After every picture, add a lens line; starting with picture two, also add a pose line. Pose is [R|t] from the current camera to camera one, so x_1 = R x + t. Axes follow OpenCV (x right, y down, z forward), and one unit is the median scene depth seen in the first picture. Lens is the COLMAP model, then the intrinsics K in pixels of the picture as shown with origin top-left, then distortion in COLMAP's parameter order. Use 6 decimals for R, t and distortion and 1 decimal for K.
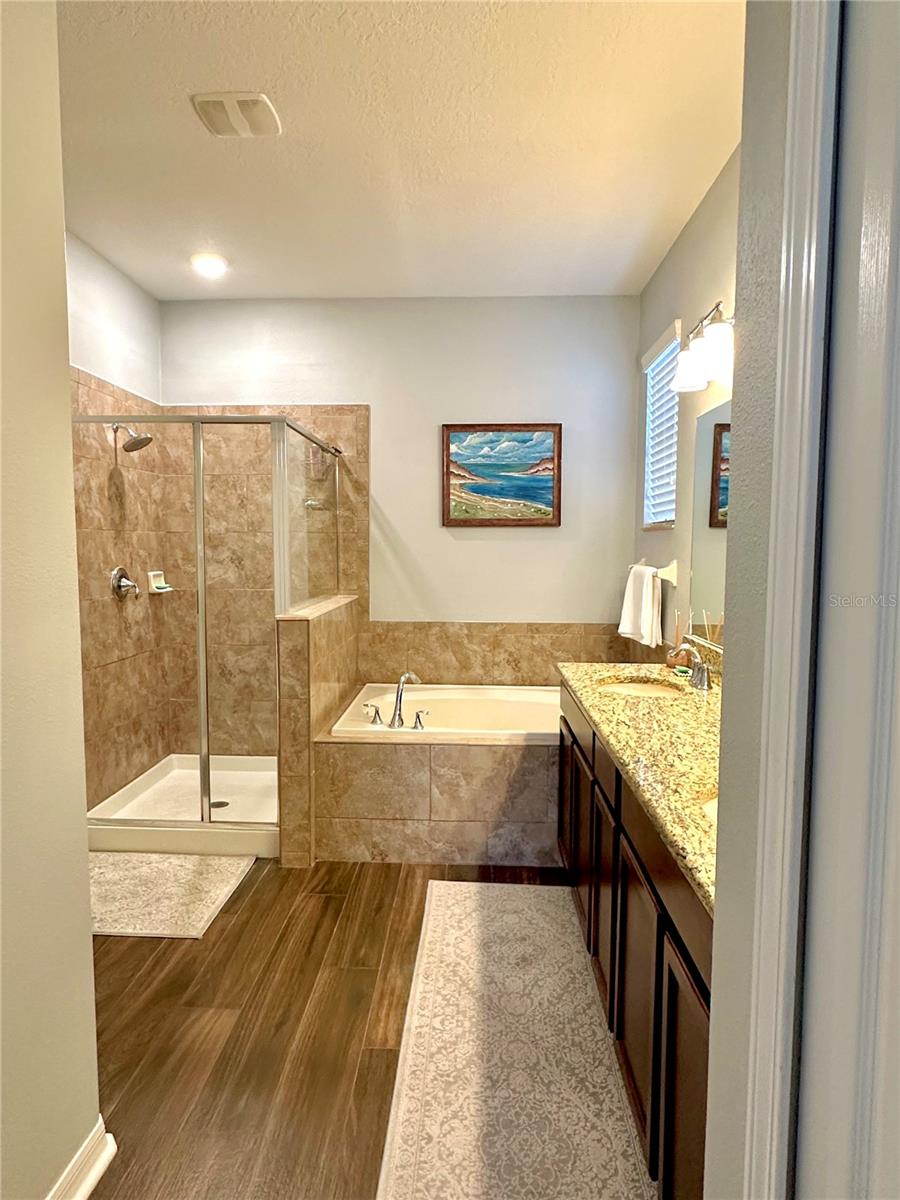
lens RADIAL K [[729.7, 0, 447.1], [0, 729.7, 600.0], [0, 0, 1]] dist [0.000760, 0.000150]
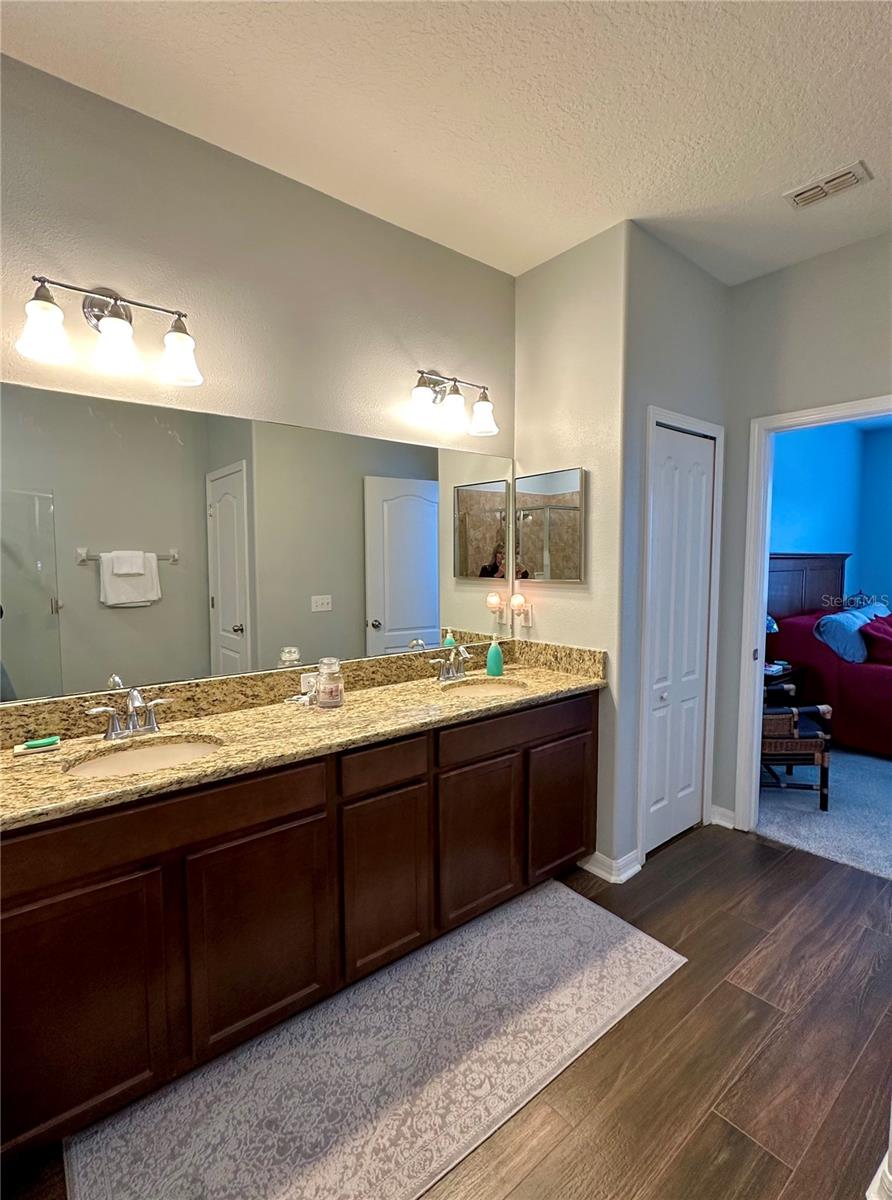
lens RADIAL K [[559.7, 0, 440.9], [0, 559.7, 600.5], [0, 0, 1]] dist [0.005203, 0.000529]
pose [[-0.661663, -0.063396, 0.747117, -0.522694], [0.050780, 0.990343, 0.129007, -0.145536], [-0.748080, 0.123298, -0.652054, 1.584550]]
